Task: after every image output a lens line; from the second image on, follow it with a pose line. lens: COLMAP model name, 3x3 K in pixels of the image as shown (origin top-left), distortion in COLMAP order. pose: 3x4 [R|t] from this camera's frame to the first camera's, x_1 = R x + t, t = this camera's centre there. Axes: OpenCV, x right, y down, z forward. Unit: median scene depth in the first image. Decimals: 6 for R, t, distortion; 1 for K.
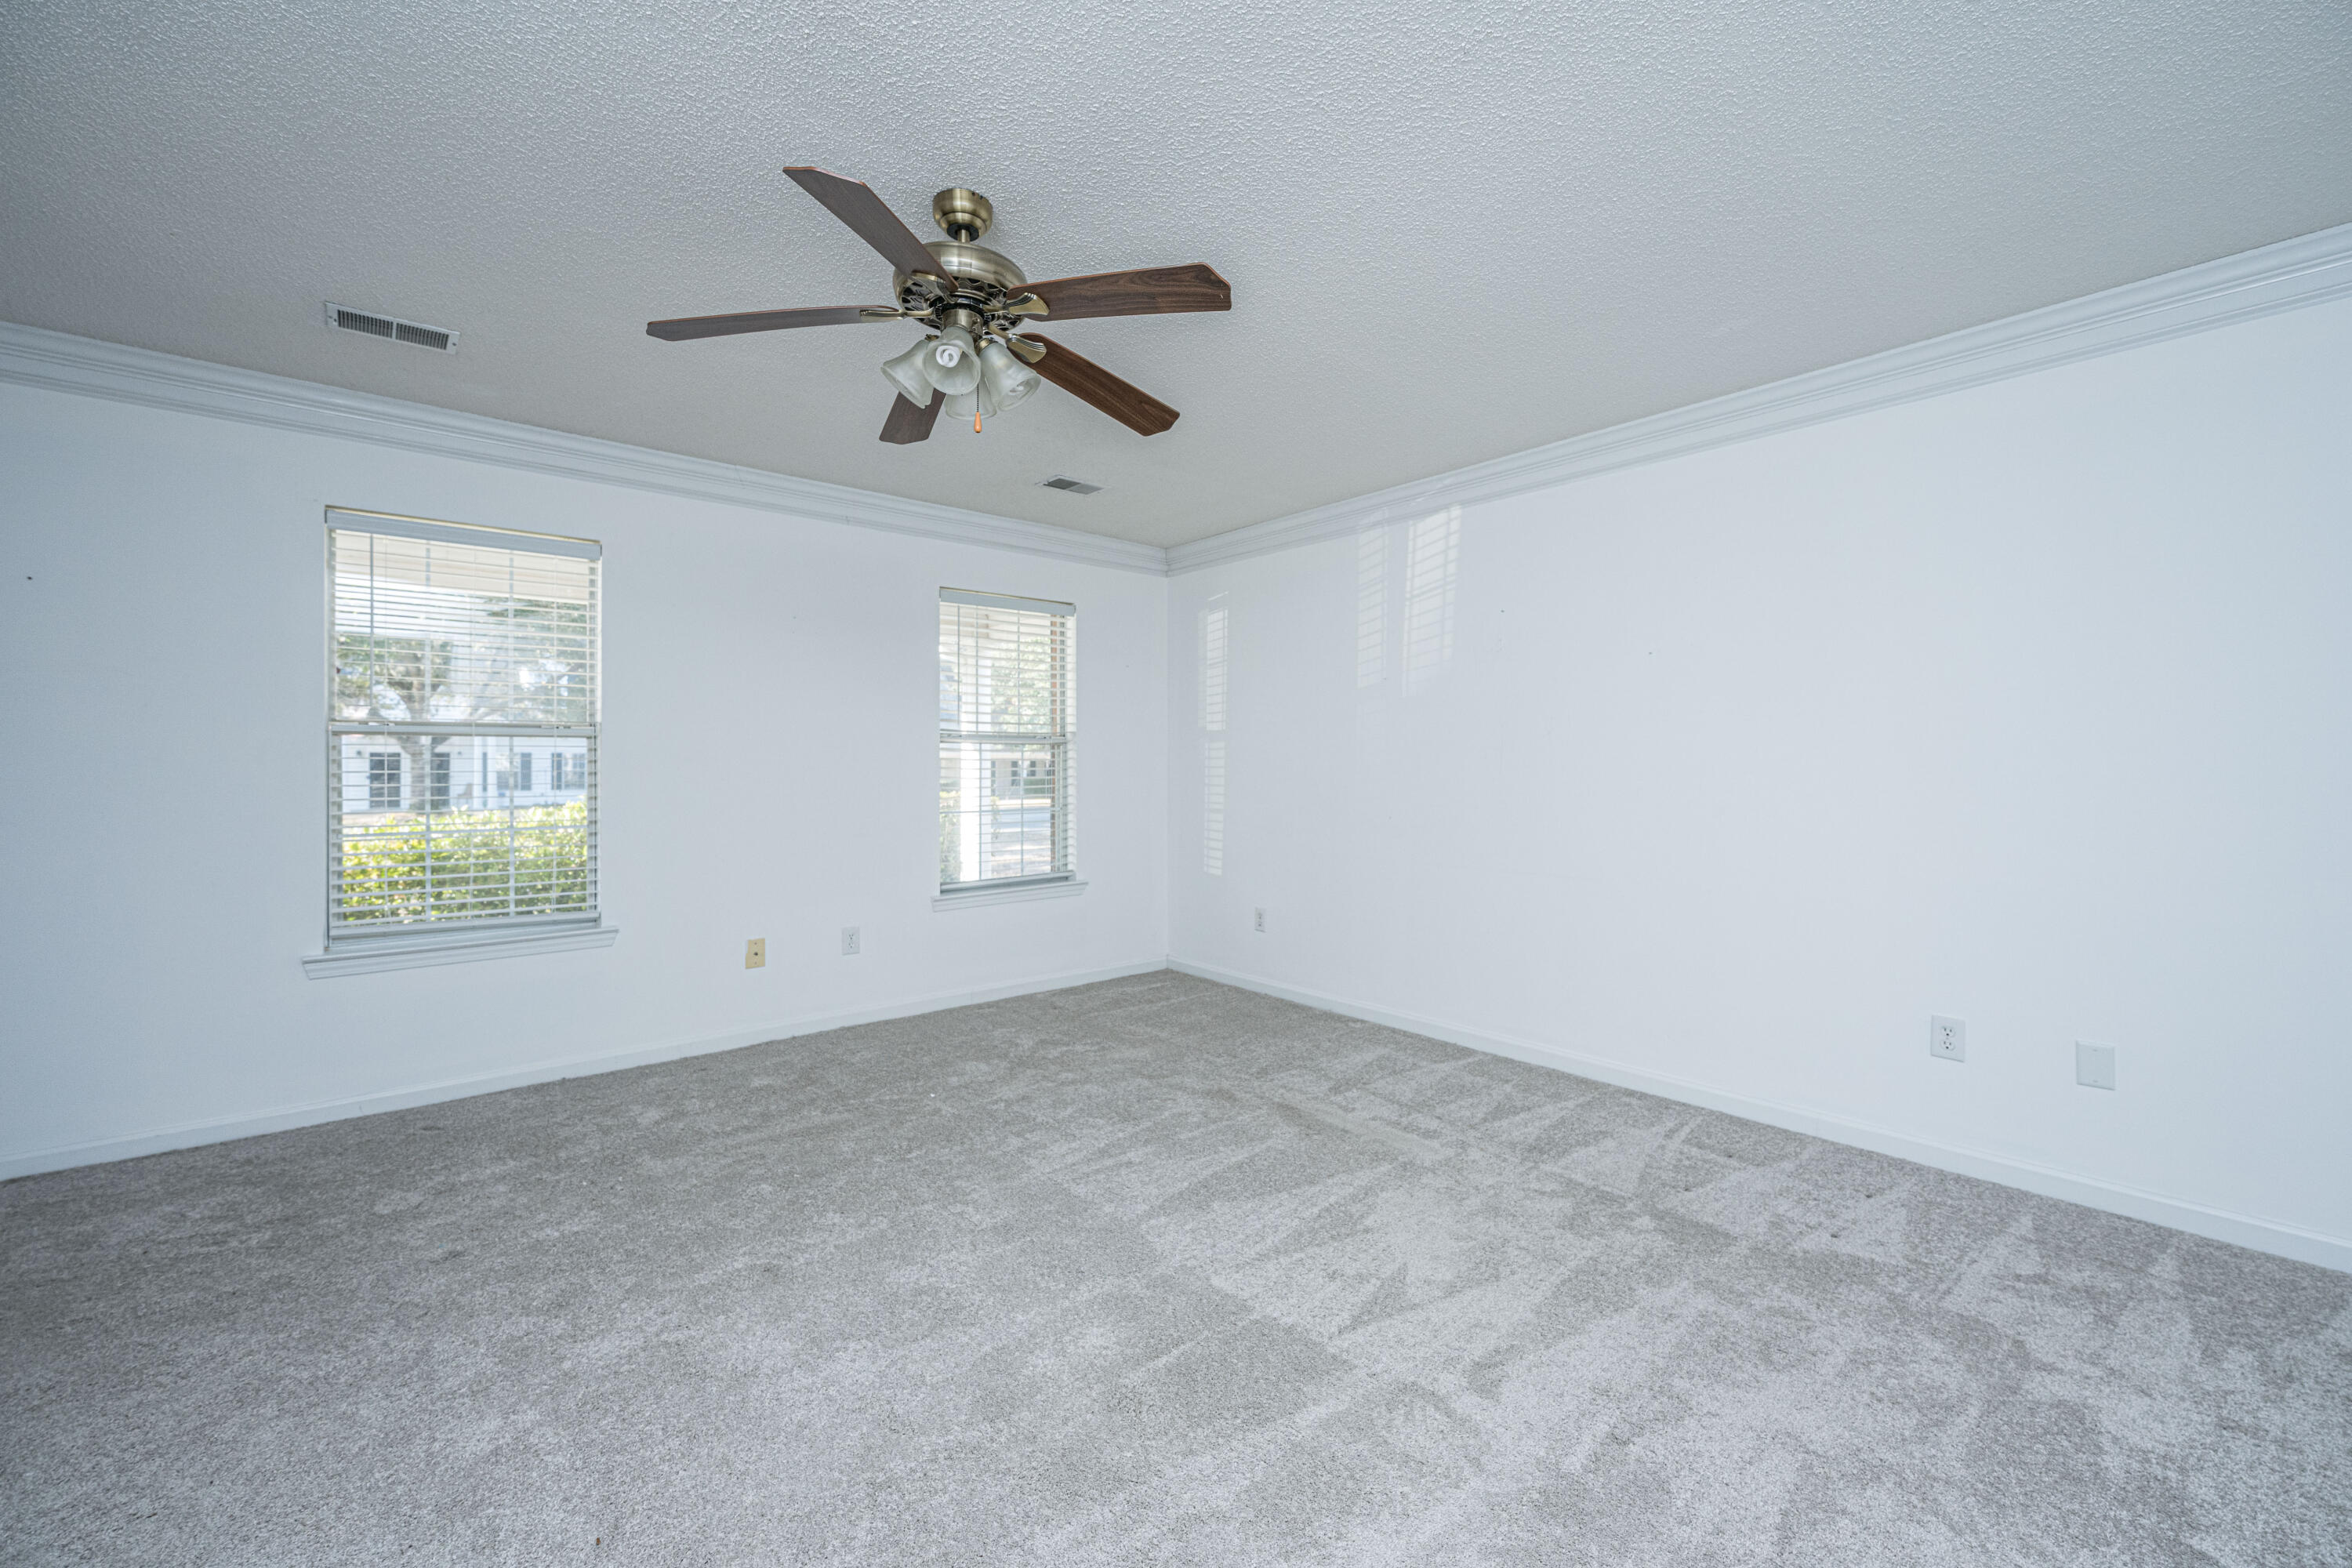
lens RADIAL K [[952.9, 0, 1164.9], [0, 952.9, 771.1], [0, 0, 1]] dist [0.000454, -0.000235]
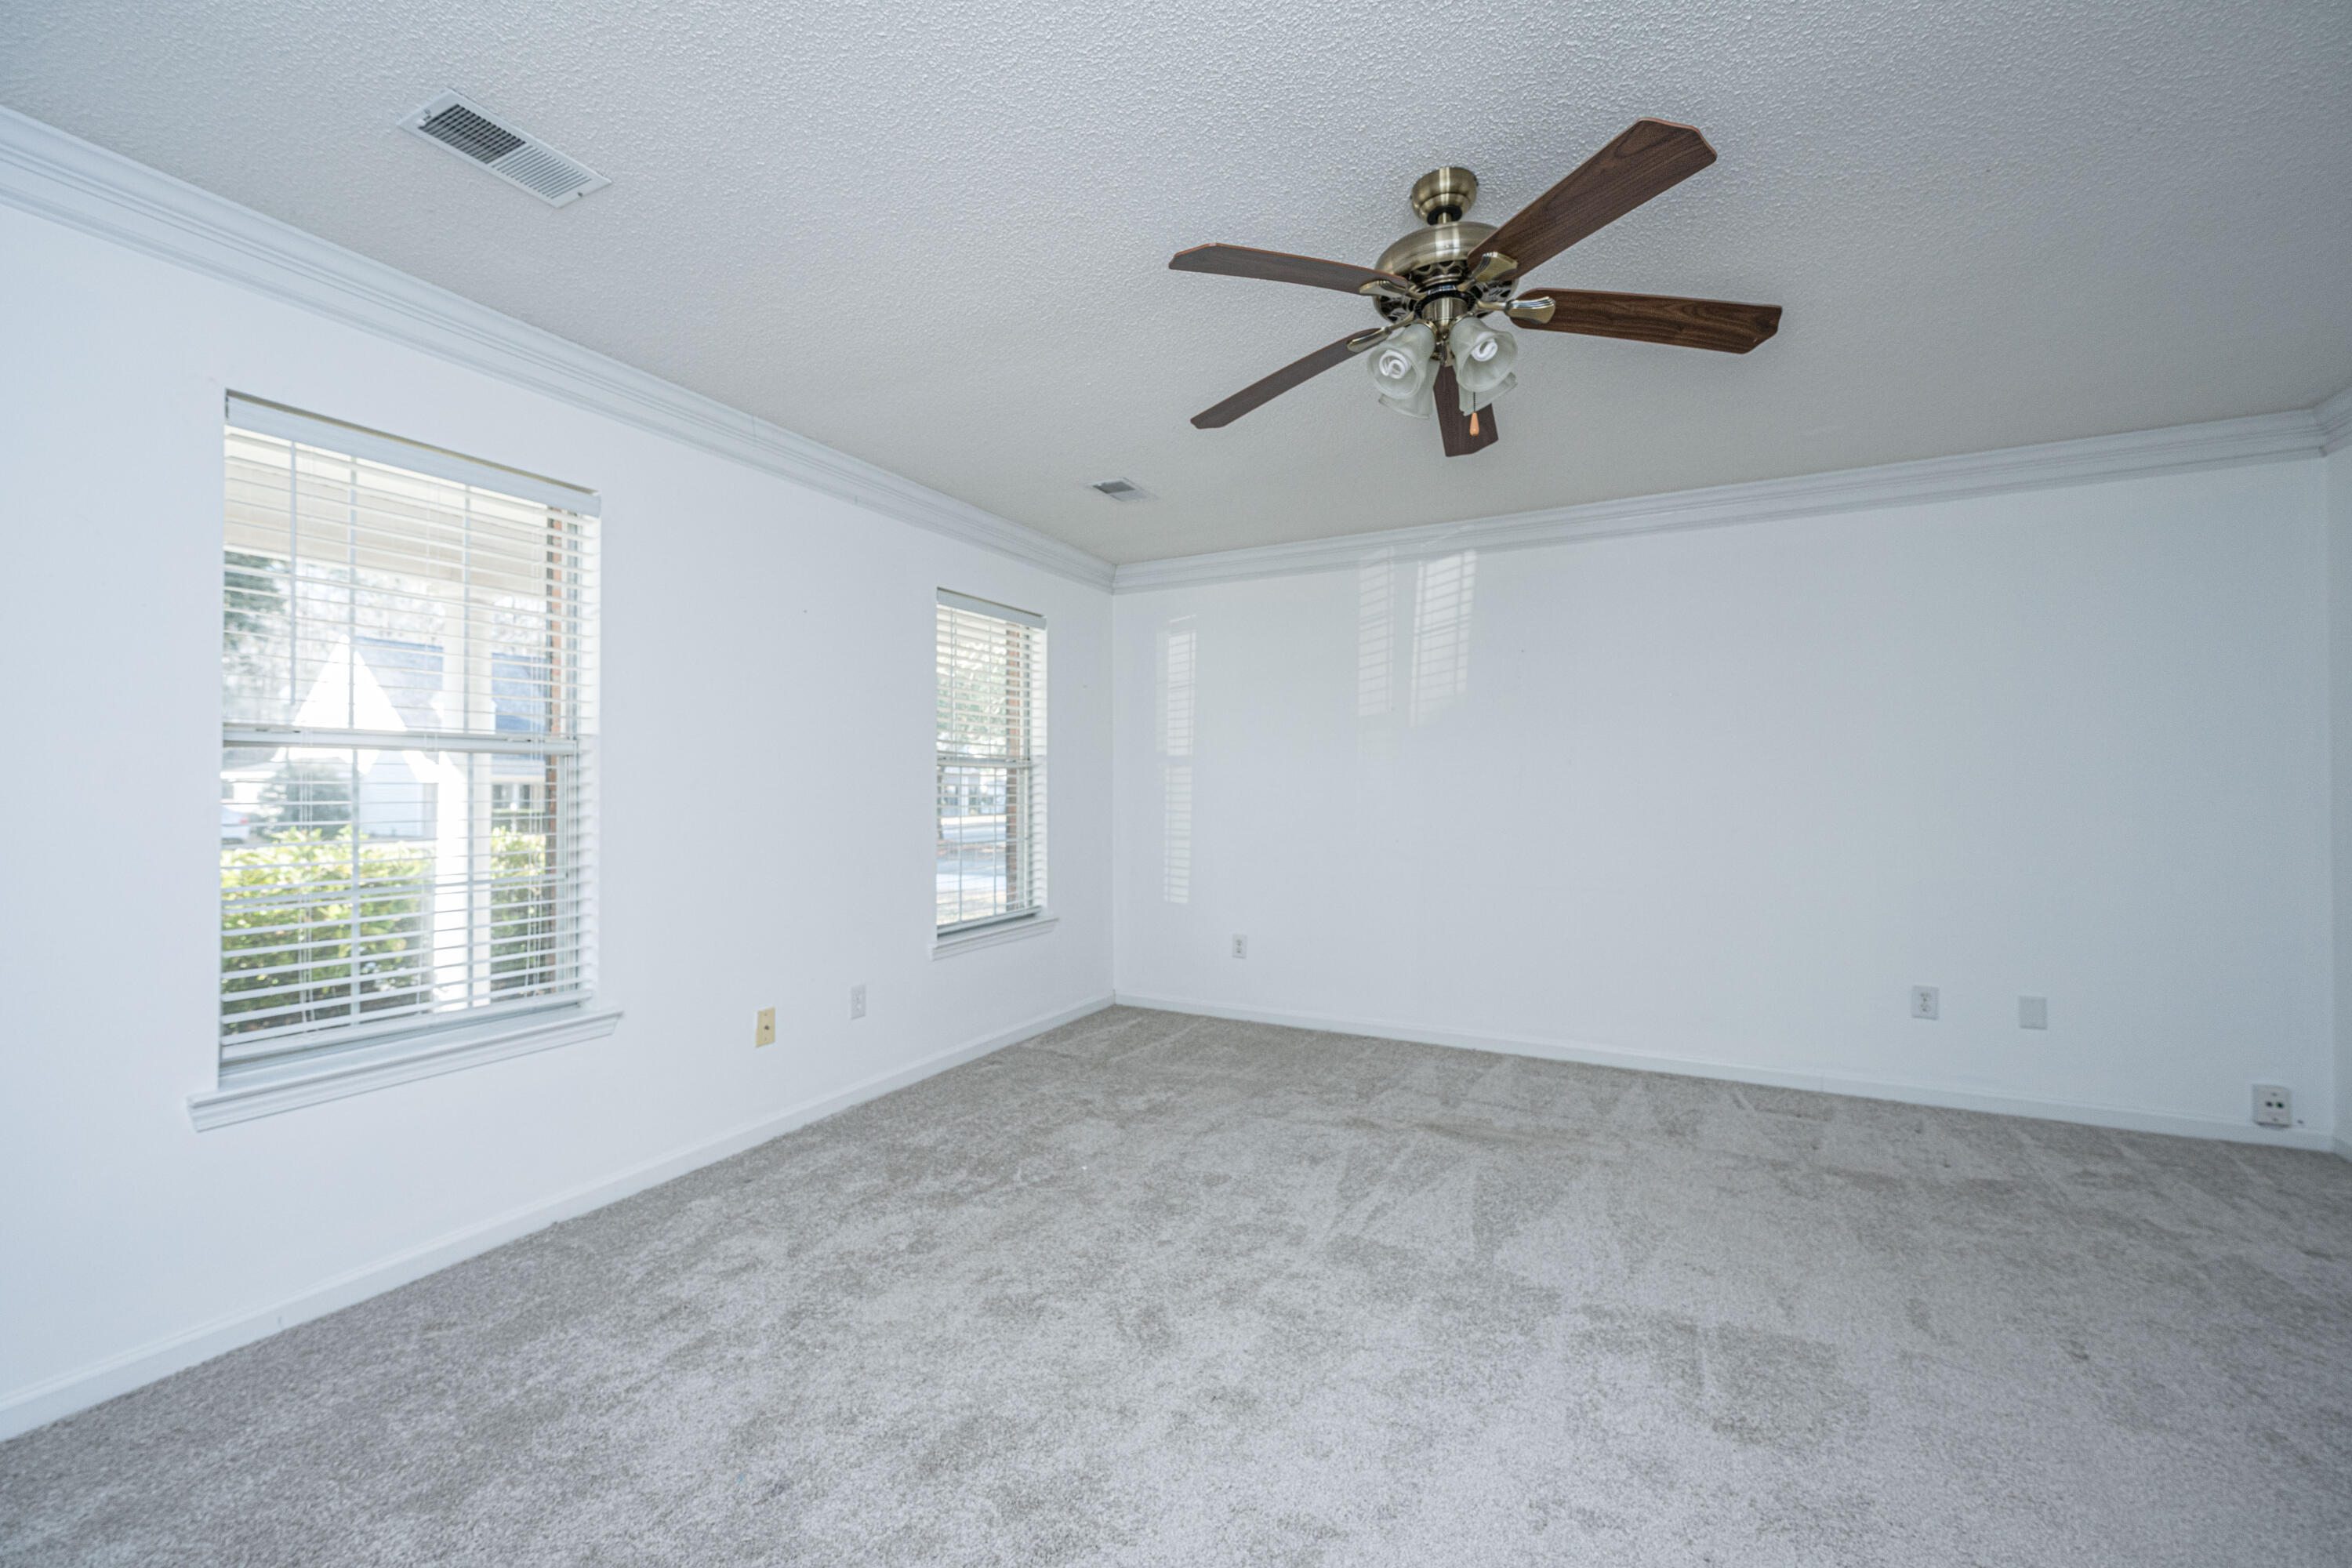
lens RADIAL K [[952.9, 0, 1157.1], [0, 952.9, 792.9], [0, 0, 1]] dist [0.000454, -0.000235]
pose [[0.926976, -0.003340, 0.375105, -0.483836], [0.004141, 0.999991, -0.001329, -0.004771], [-0.375097, 0.002786, 0.926981, 0.148446]]
